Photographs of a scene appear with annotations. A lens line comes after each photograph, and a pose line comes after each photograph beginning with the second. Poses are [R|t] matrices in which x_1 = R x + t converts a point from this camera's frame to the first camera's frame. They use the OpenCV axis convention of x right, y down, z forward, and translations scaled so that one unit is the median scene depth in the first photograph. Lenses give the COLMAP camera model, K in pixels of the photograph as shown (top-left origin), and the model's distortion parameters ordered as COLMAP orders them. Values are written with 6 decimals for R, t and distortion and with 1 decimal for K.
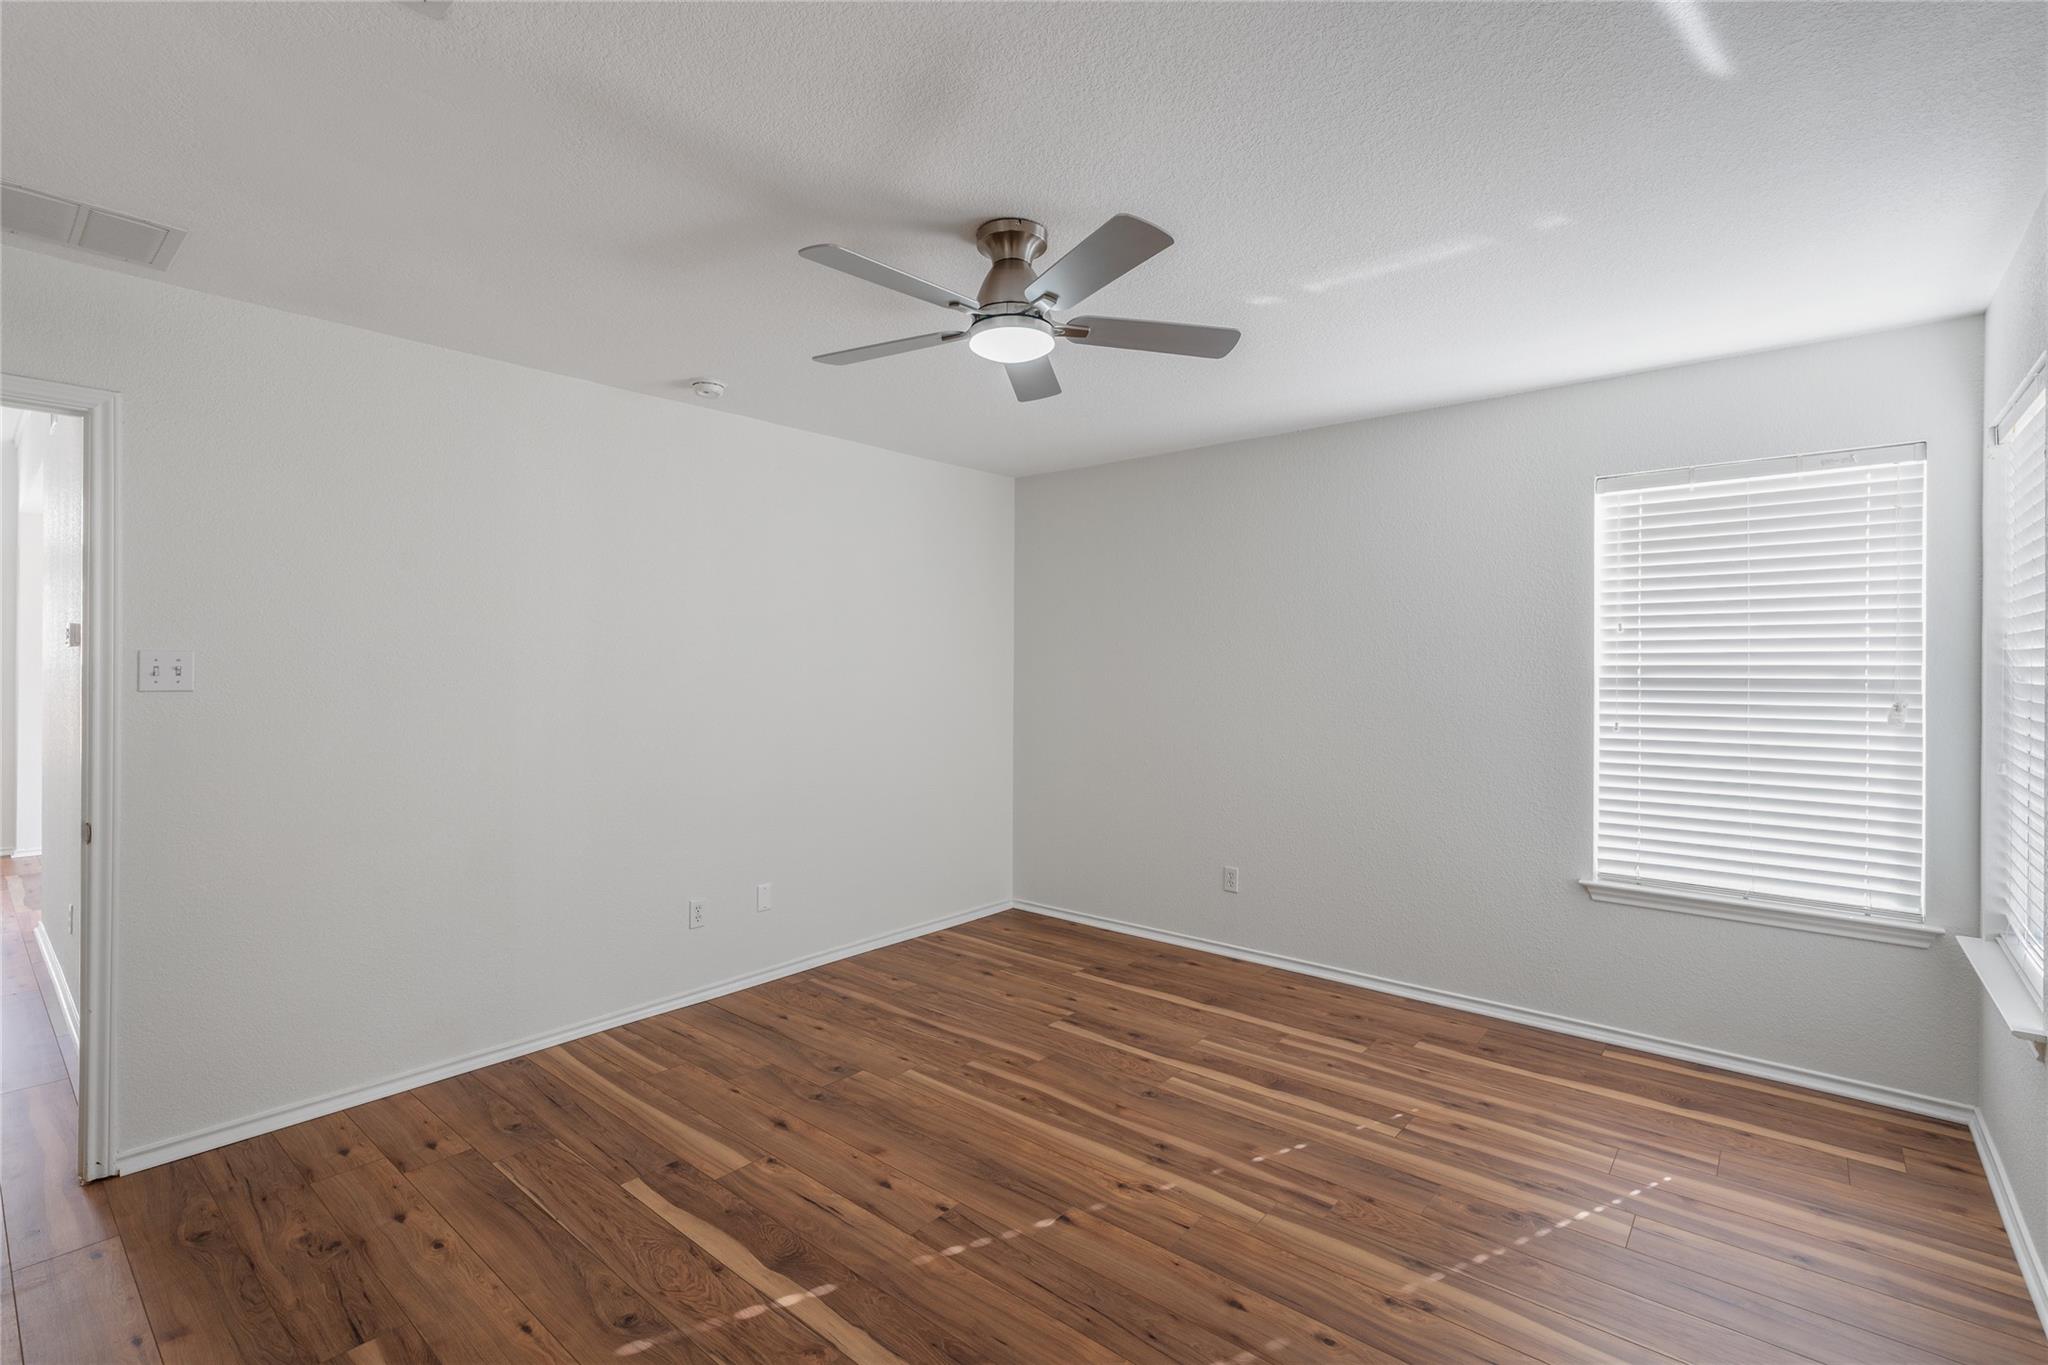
lens RADIAL K [[921.7, 0, 1019.5], [0, 921.7, 672.9], [0, 0, 1]] dist [0.001073, 0.000372]
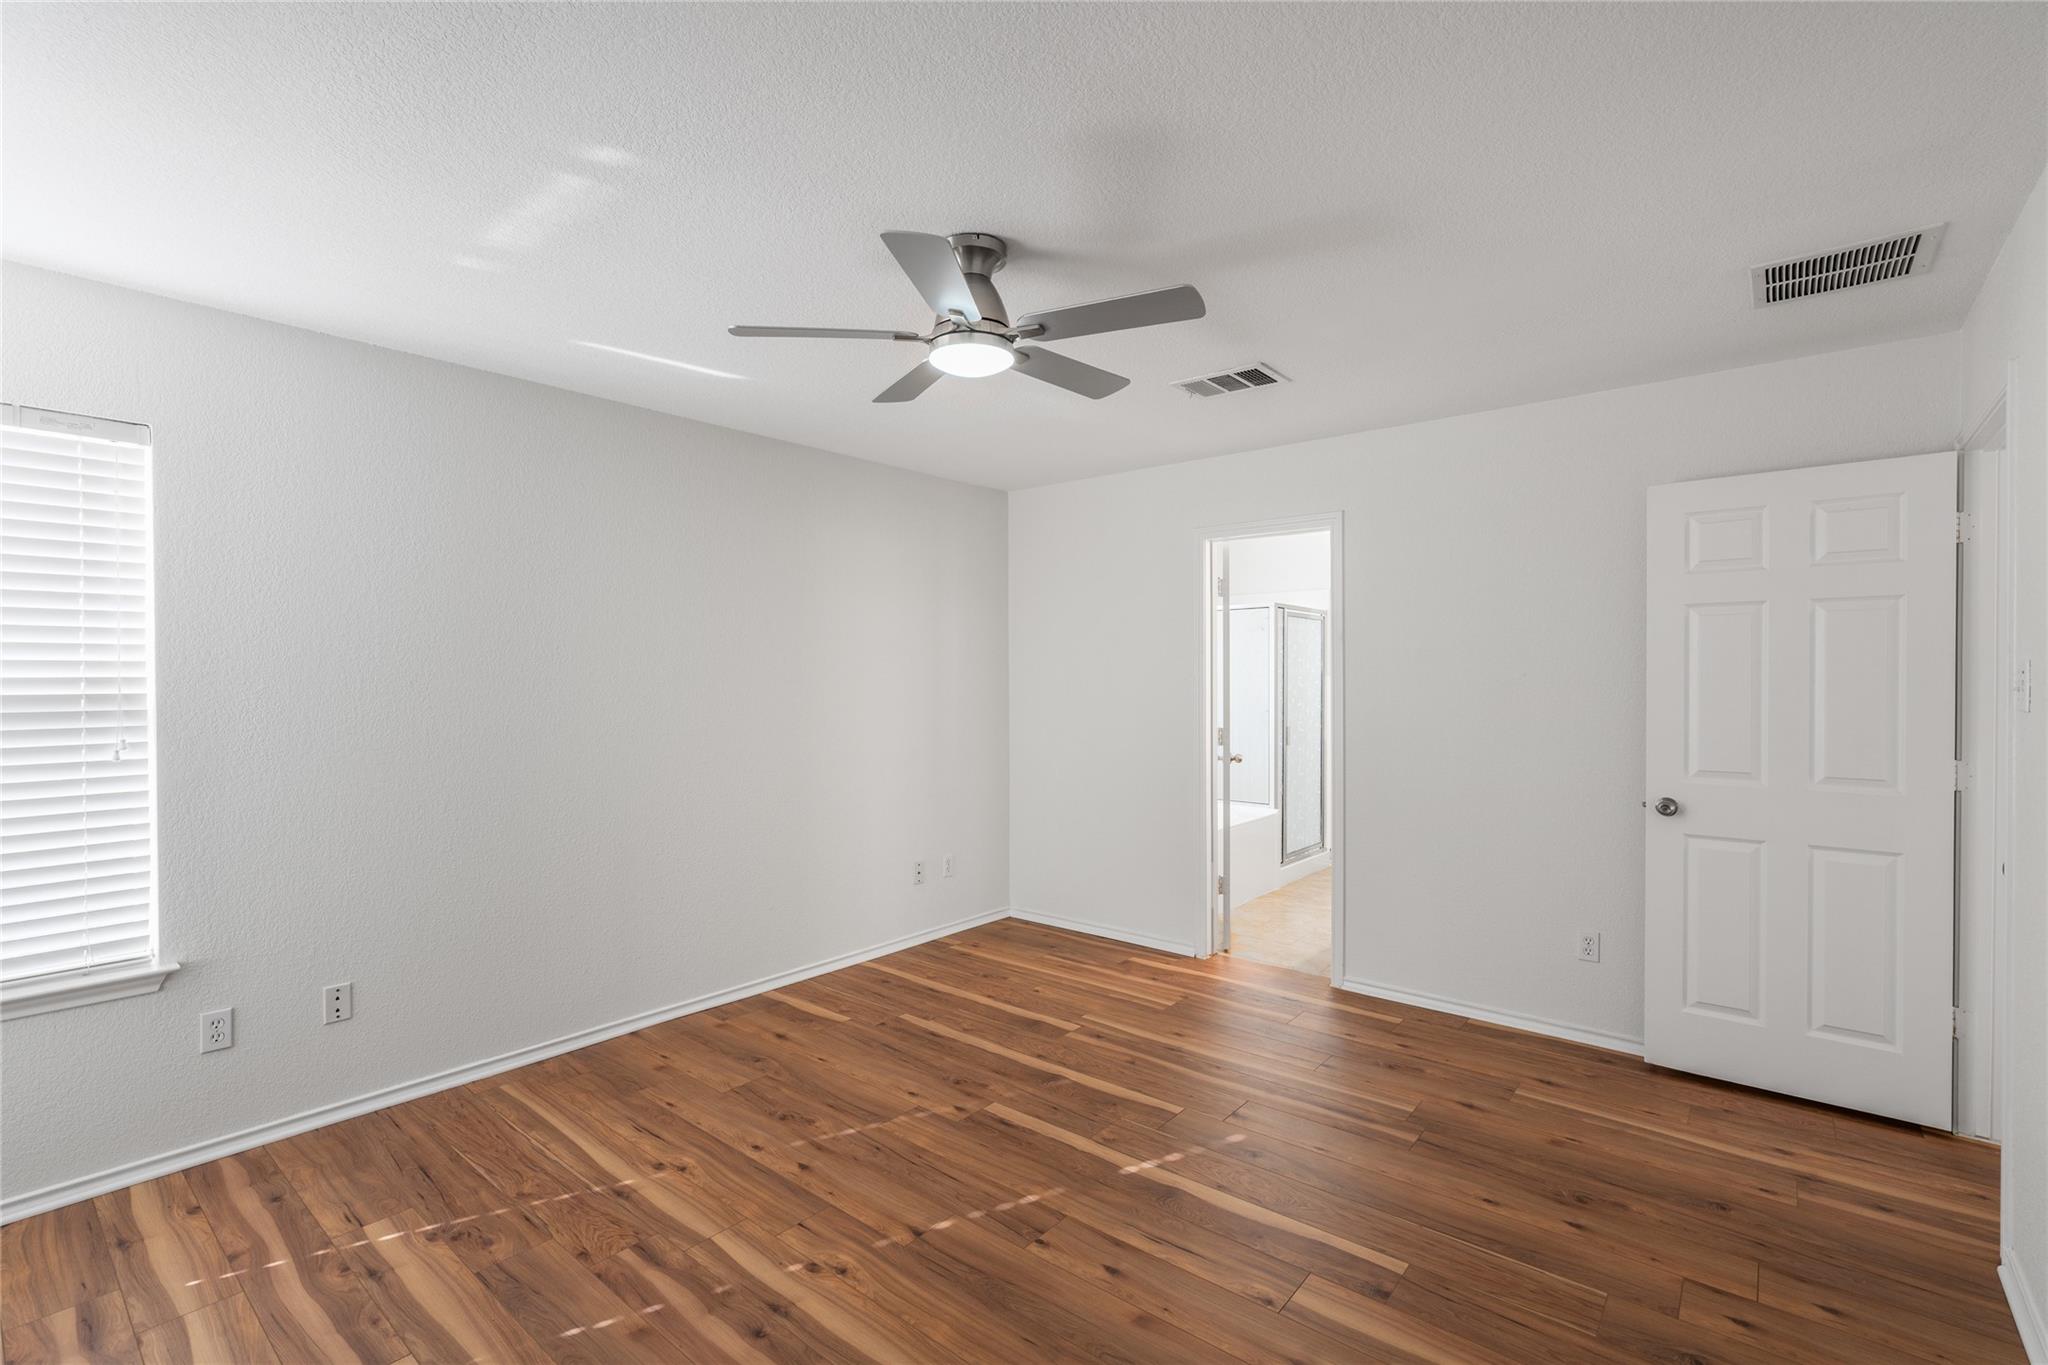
lens RADIAL K [[921.7, 0, 1019.5], [0, 921.7, 672.9], [0, 0, 1]] dist [0.001073, 0.000372]
pose [[-0.999992, -0.001675, -0.003618, -0.052506], [-0.001675, 0.999999, -0.000227, -0.012089], [0.003618, -0.000221, -0.999993, 1.836060]]
